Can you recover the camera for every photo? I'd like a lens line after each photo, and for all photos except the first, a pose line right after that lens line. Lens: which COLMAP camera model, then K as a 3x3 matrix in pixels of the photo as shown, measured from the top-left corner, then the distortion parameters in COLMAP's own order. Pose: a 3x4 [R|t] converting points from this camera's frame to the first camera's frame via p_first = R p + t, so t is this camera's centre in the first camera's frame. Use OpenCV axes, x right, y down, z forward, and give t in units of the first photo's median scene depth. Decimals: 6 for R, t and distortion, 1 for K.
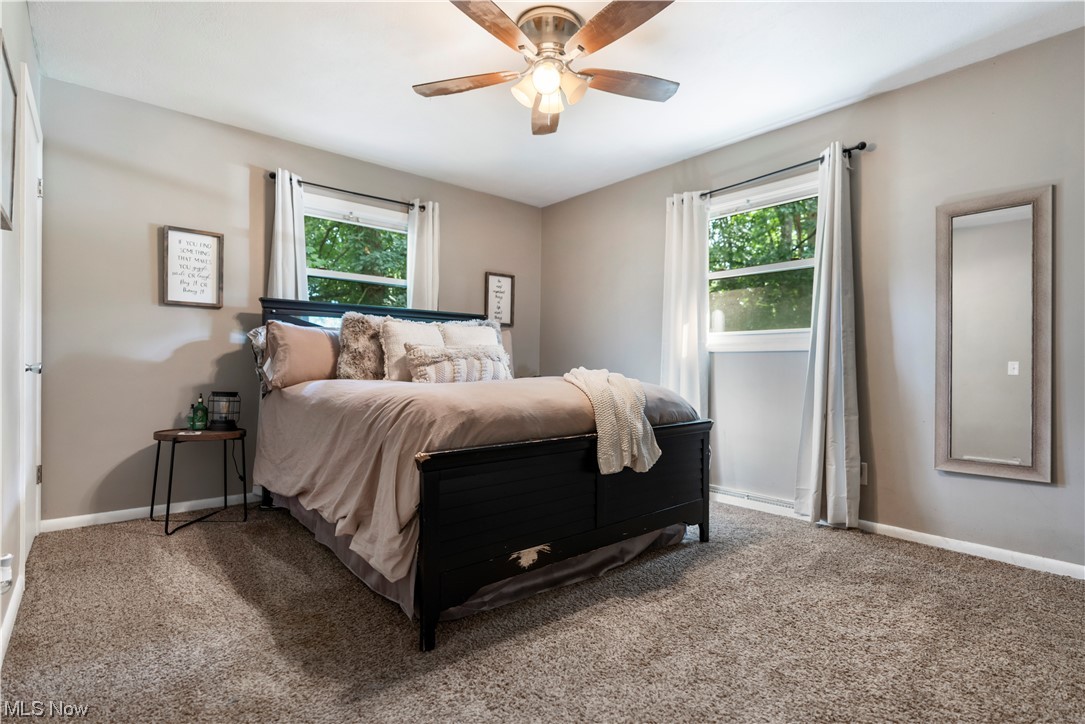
lens RADIAL K [[524.0, 0, 542.5], [0, 524.0, 362.0], [0, 0, 1]] dist [-0.002380, -0.000374]
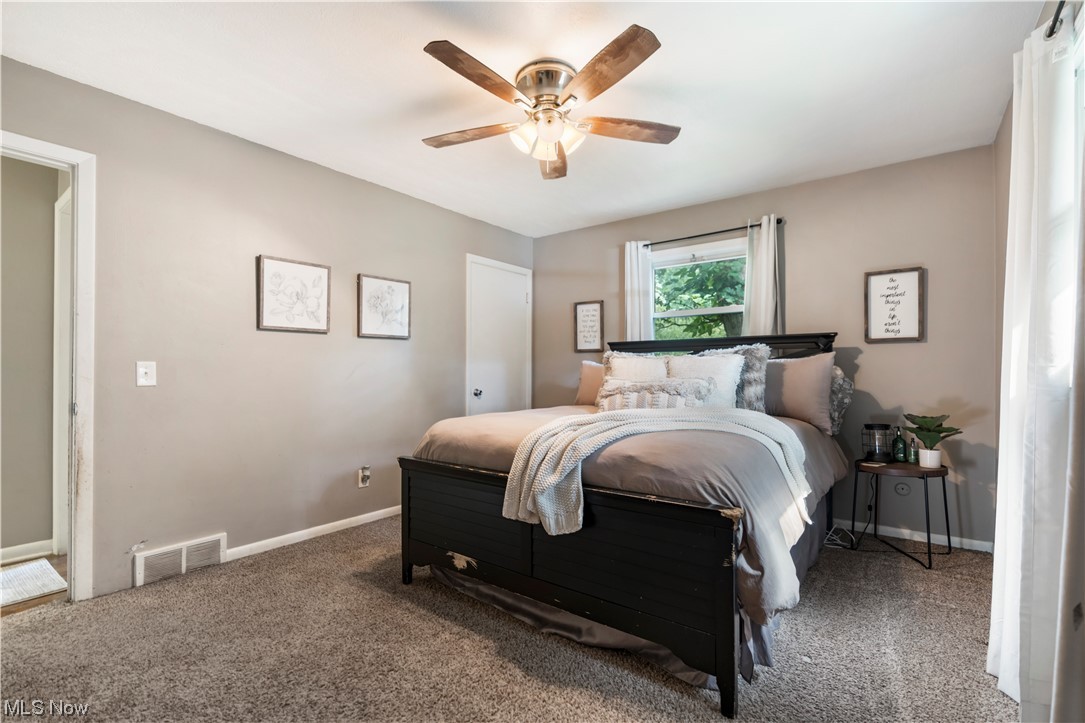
lens RADIAL K [[499.3, 0, 560.2], [0, 499.3, 363.2], [0, 0, 1]] dist [-0.001455, 0.000530]
pose [[0.217161, -0.025682, -0.975798, 0.871490], [0.004088, 0.999669, -0.025400, -0.043789], [0.976127, 0.001527, 0.217194, 0.725157]]
